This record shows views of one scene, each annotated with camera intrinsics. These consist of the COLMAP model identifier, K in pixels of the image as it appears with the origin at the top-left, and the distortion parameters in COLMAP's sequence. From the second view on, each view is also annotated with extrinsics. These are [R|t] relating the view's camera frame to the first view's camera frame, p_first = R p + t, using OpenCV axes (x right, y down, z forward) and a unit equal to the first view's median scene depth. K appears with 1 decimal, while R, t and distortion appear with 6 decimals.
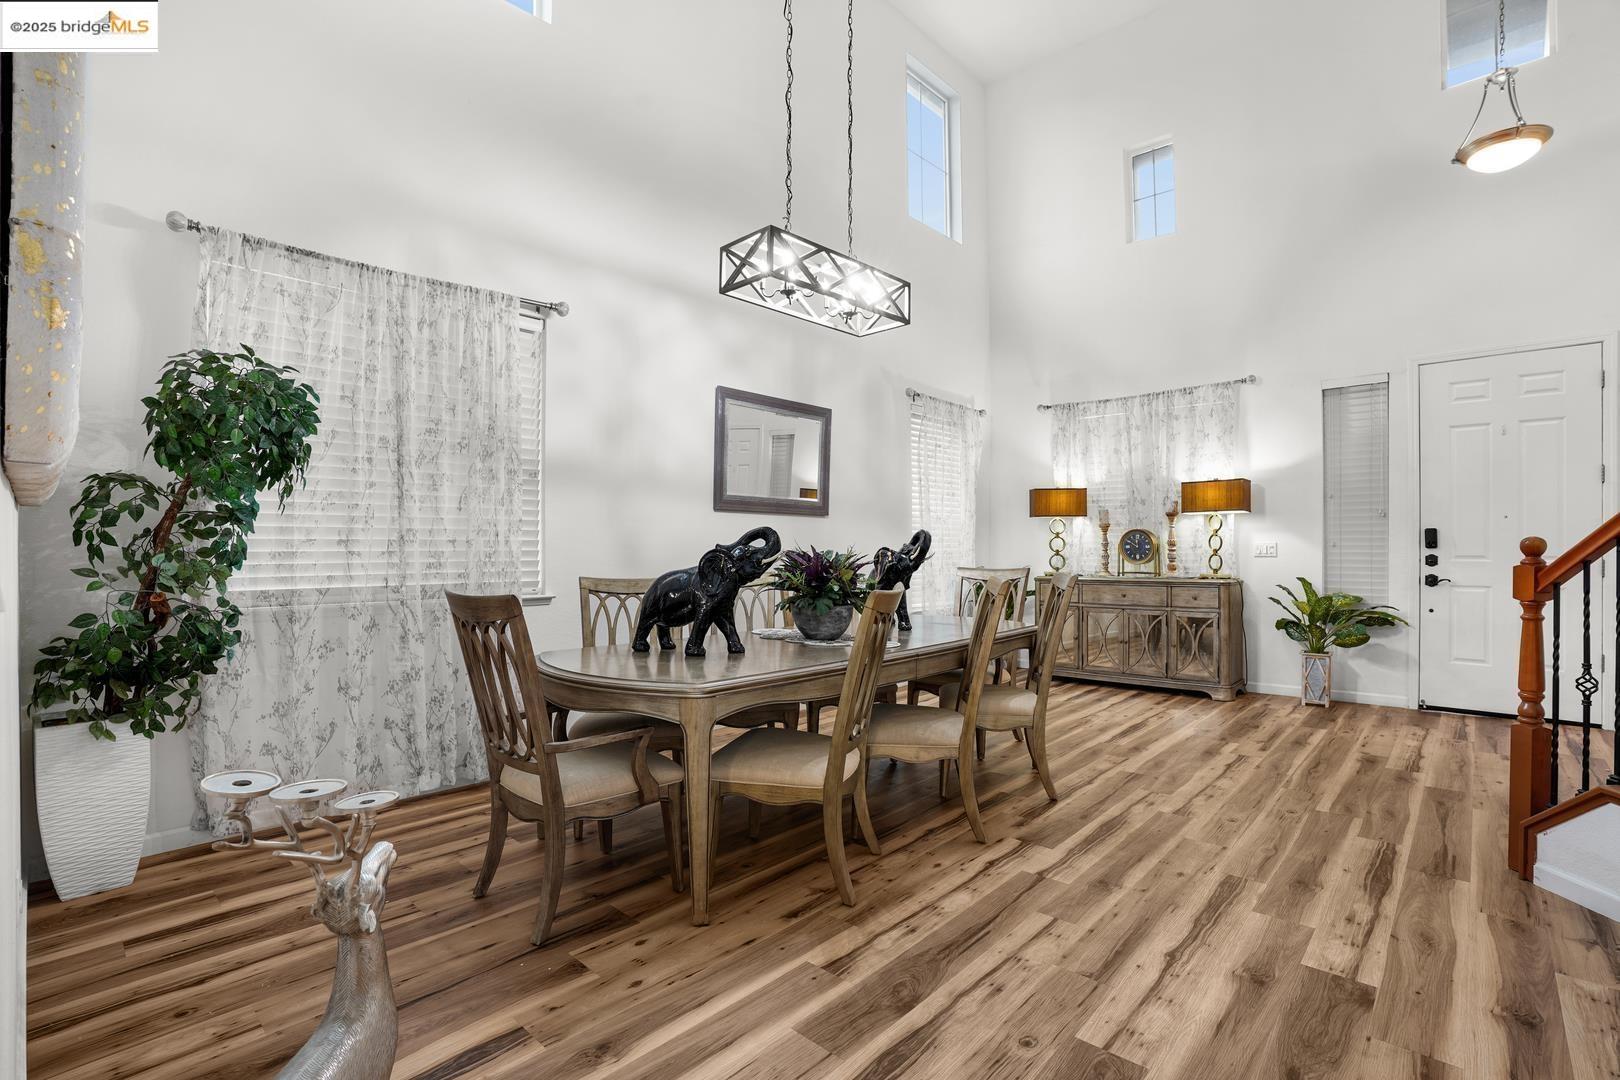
lens RADIAL K [[757.5, 0, 819.5], [0, 757.5, 544.9], [0, 0, 1]] dist [-0.059257, 0.020181]
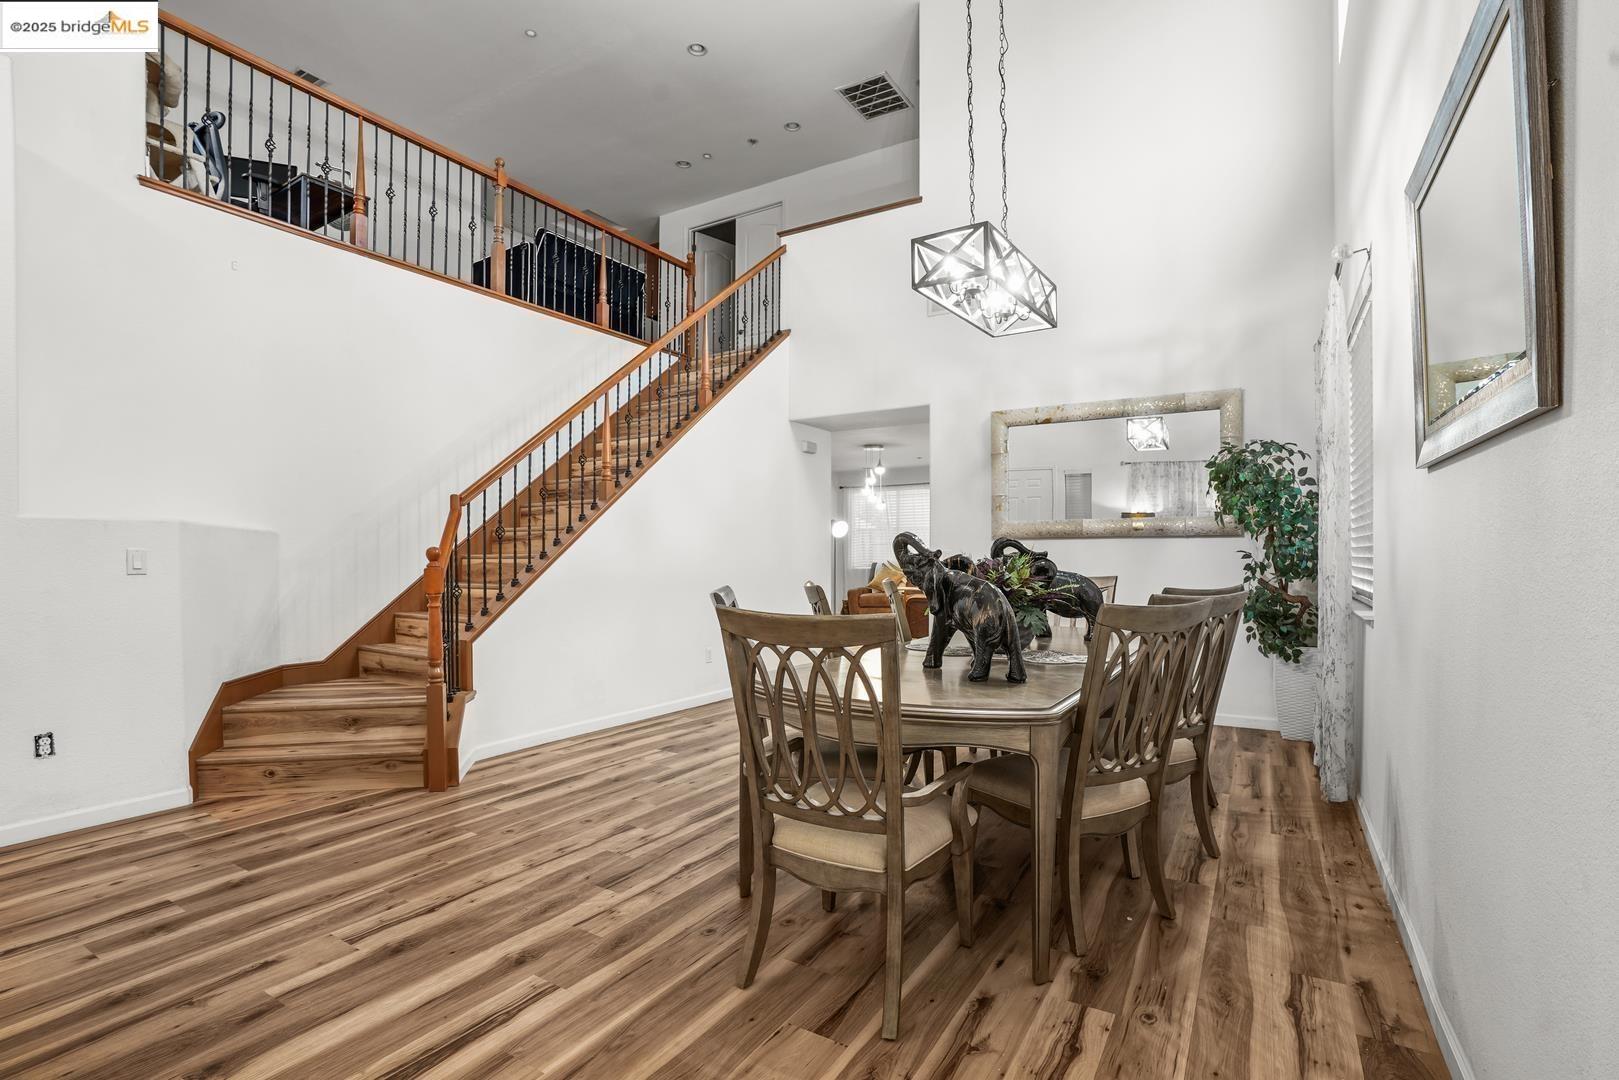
lens RADIAL K [[757.1, 0, 822.6], [0, 757.1, 556.3], [0, 0, 1]] dist [-0.059257, 0.020181]
pose [[-0.979417, 0.001219, -0.201844, 0.362671], [0.001421, 0.999999, -0.000857, 0.005234], [0.201843, -0.001126, -0.979417, 1.688505]]
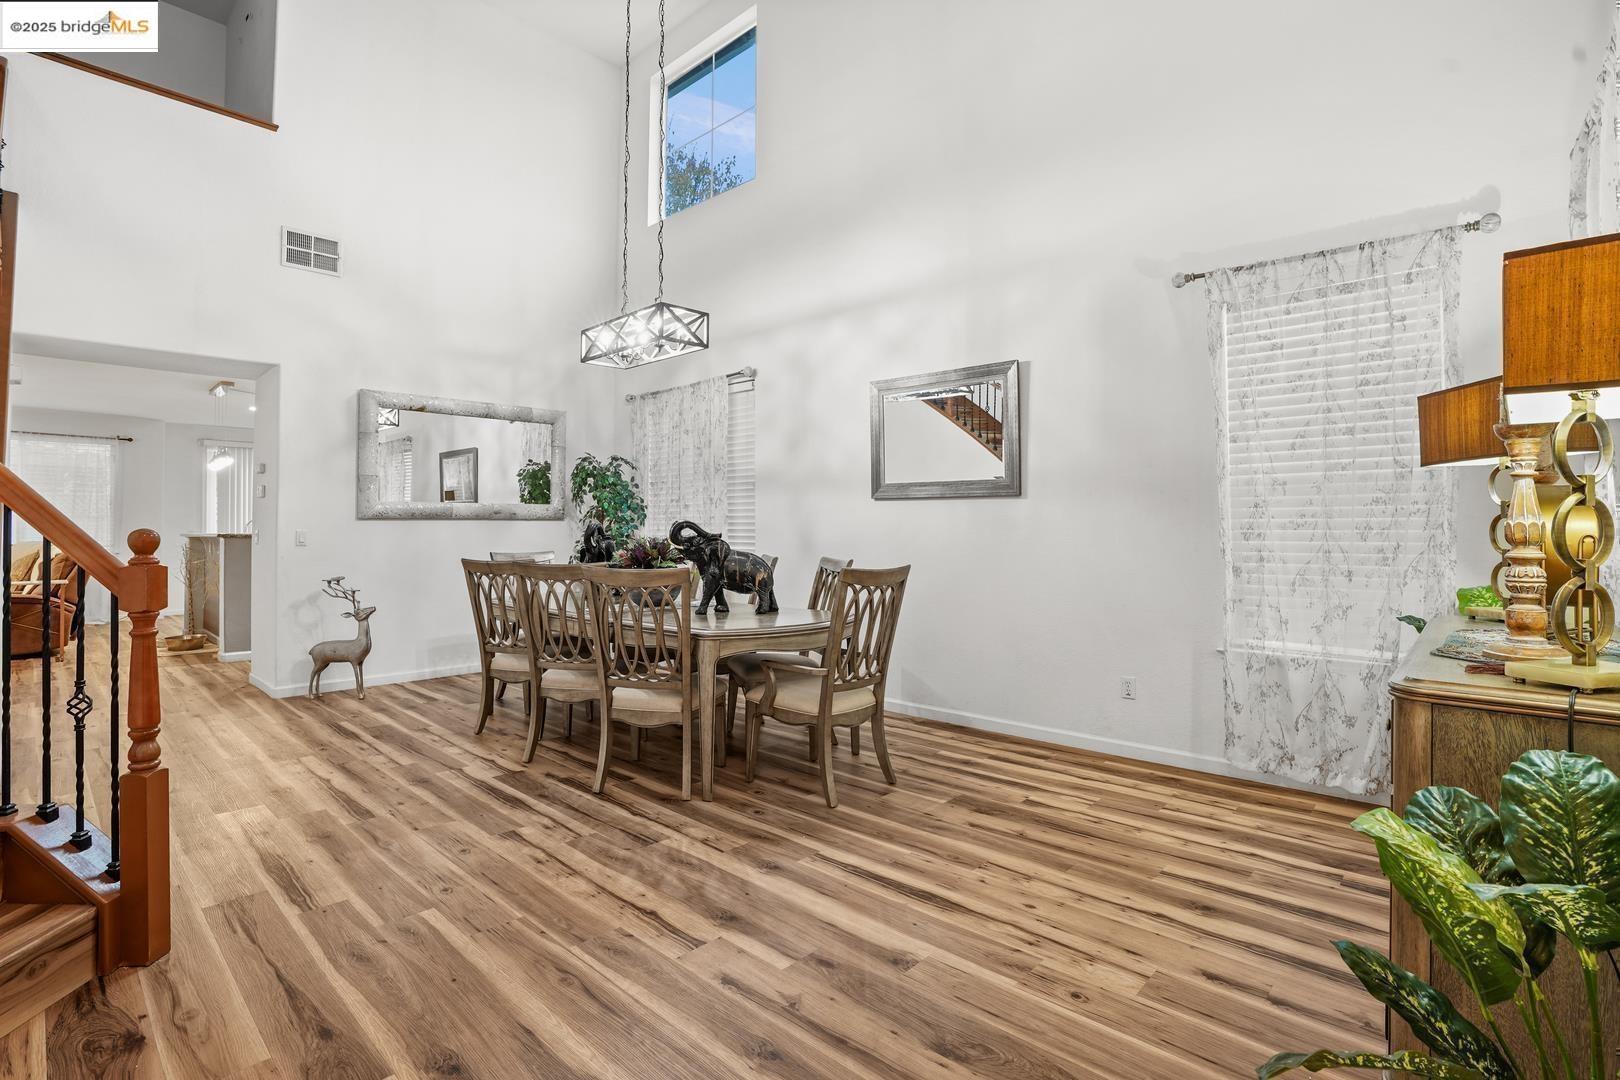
lens RADIAL K [[757.5, 0, 777.8], [0, 757.5, 519.4], [0, 0, 1]] dist [-0.059257, 0.020181]
pose [[-0.038569, -0.010324, -0.999203, 1.159053], [0.003758, 0.999938, -0.010476, -0.008907], [0.999249, -0.004159, -0.038528, 1.142024]]
